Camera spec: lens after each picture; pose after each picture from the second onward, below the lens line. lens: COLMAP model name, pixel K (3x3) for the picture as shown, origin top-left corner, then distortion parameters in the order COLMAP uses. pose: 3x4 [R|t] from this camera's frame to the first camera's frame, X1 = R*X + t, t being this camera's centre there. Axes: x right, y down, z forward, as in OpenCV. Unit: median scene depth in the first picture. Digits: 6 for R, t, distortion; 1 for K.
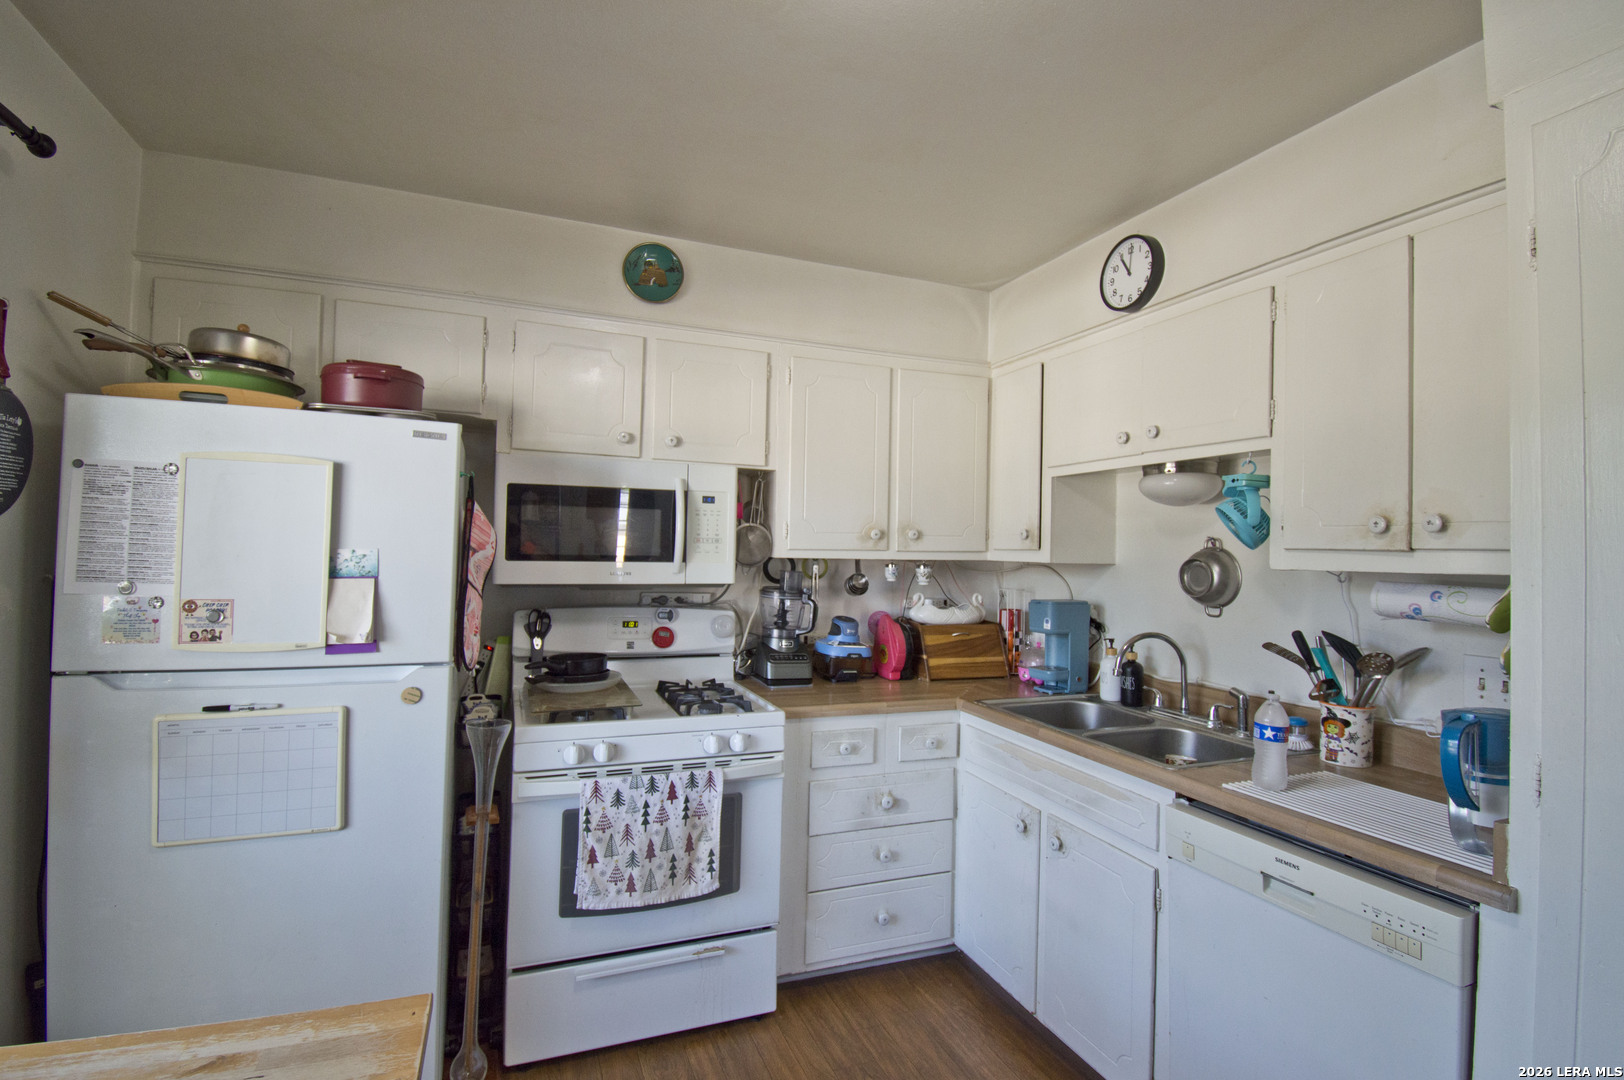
lens RADIAL K [[724.2, 0, 812.8], [0, 724.2, 530.5], [0, 0, 1]] dist [0.020392, -0.026518]
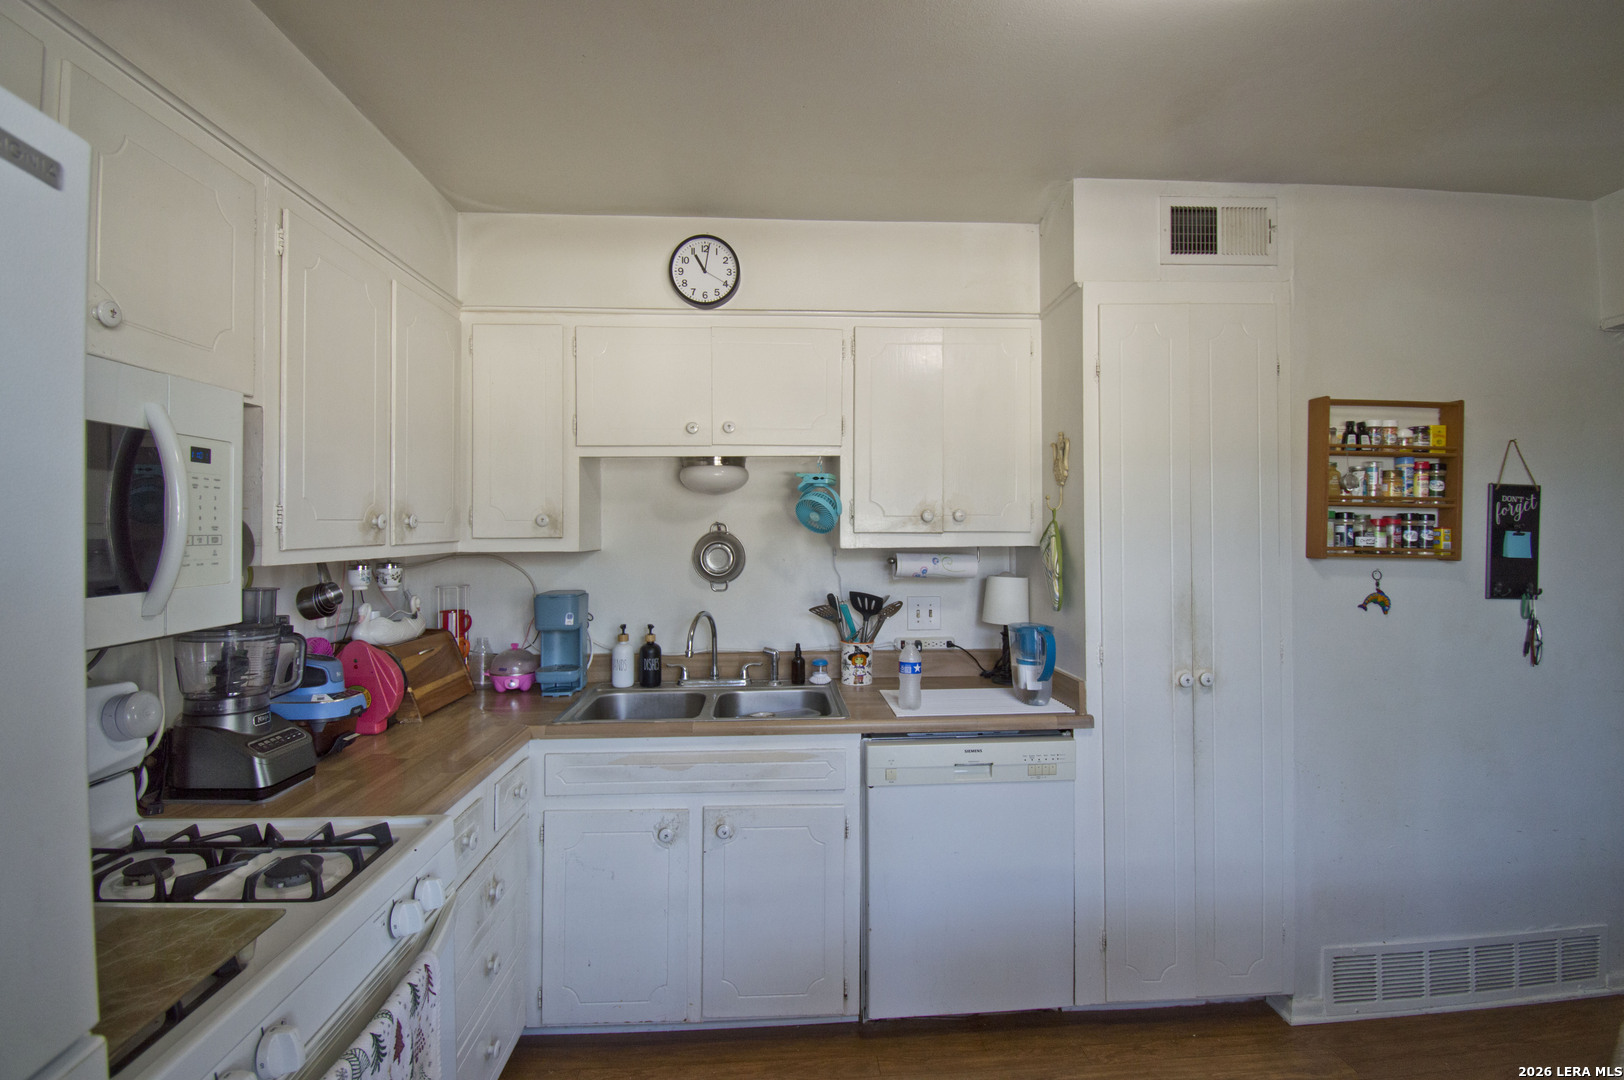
lens RADIAL K [[724.2, 0, 812.8], [0, 724.2, 530.5], [0, 0, 1]] dist [0.020392, -0.026518]
pose [[0.339997, -0.020823, 0.940196, -0.498649], [-0.011521, 0.999588, 0.026305, -0.010618], [-0.940356, -0.019776, 0.339617, 0.492798]]
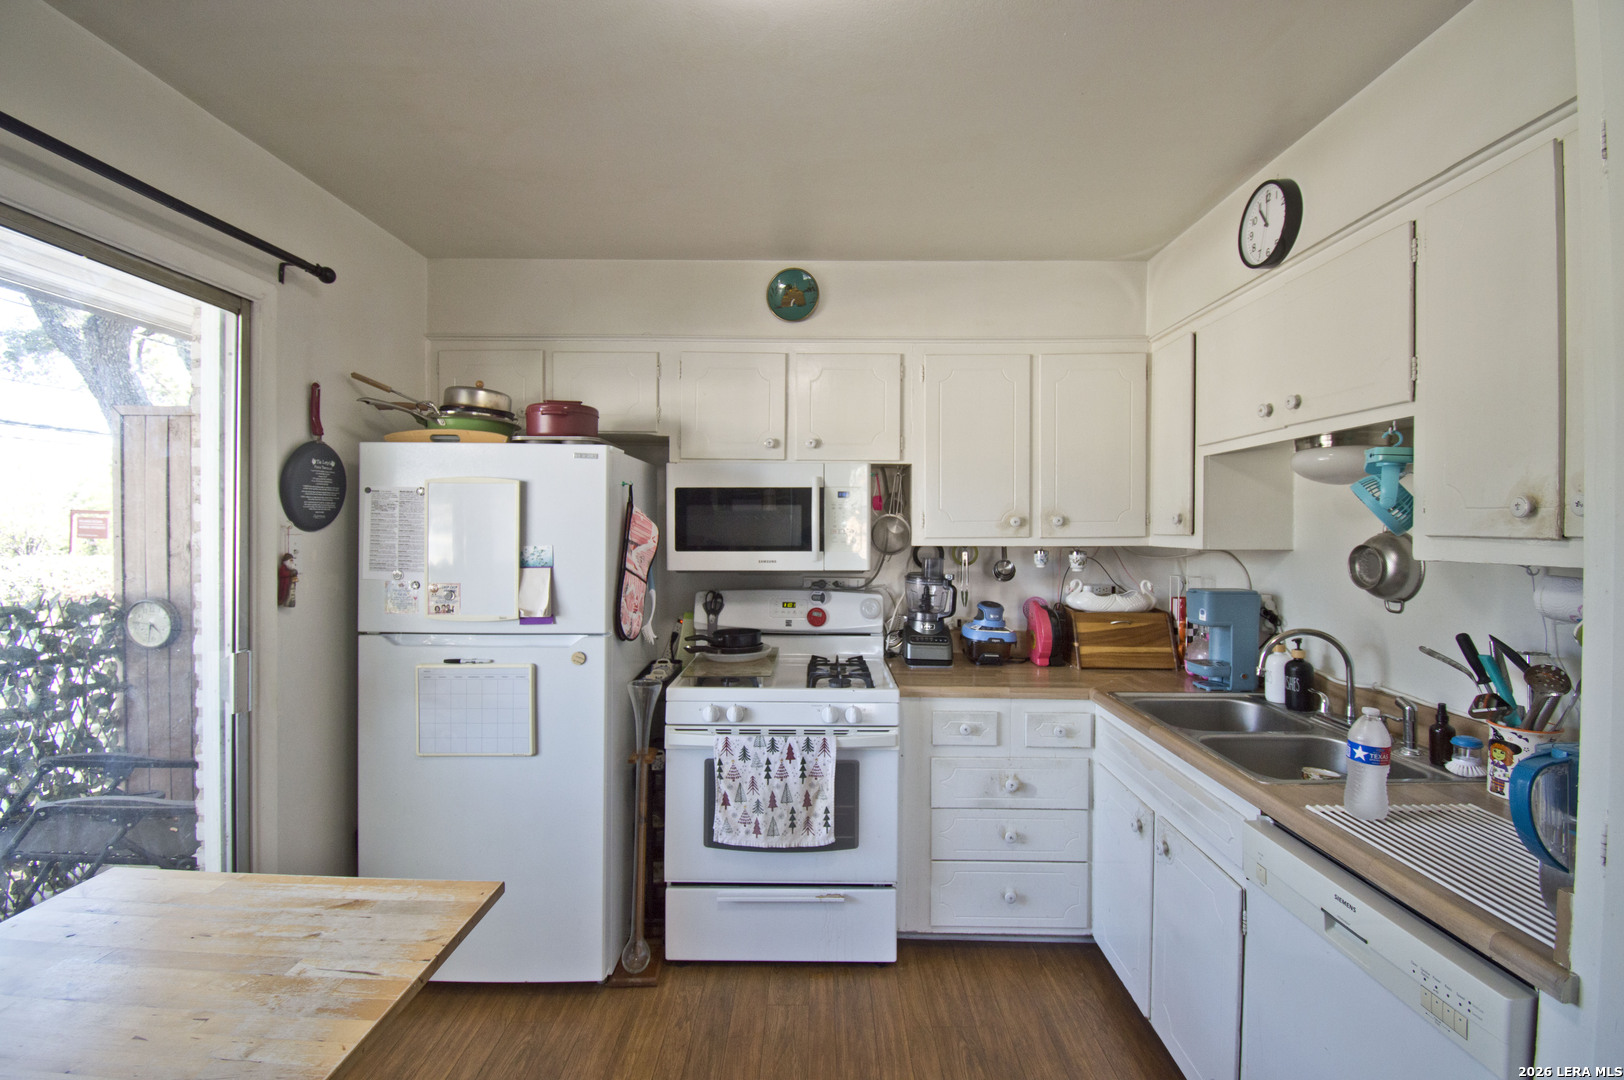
lens RADIAL K [[683.2, 0, 832.2], [0, 683.2, 529.3], [0, 0, 1]] dist [0.015653, -0.022659]
pose [[0.933885, -0.016358, -0.357198, 0.232764], [0.024955, 0.999499, 0.019473, -0.011402], [0.356701, -0.027099, 0.933826, 0.021263]]
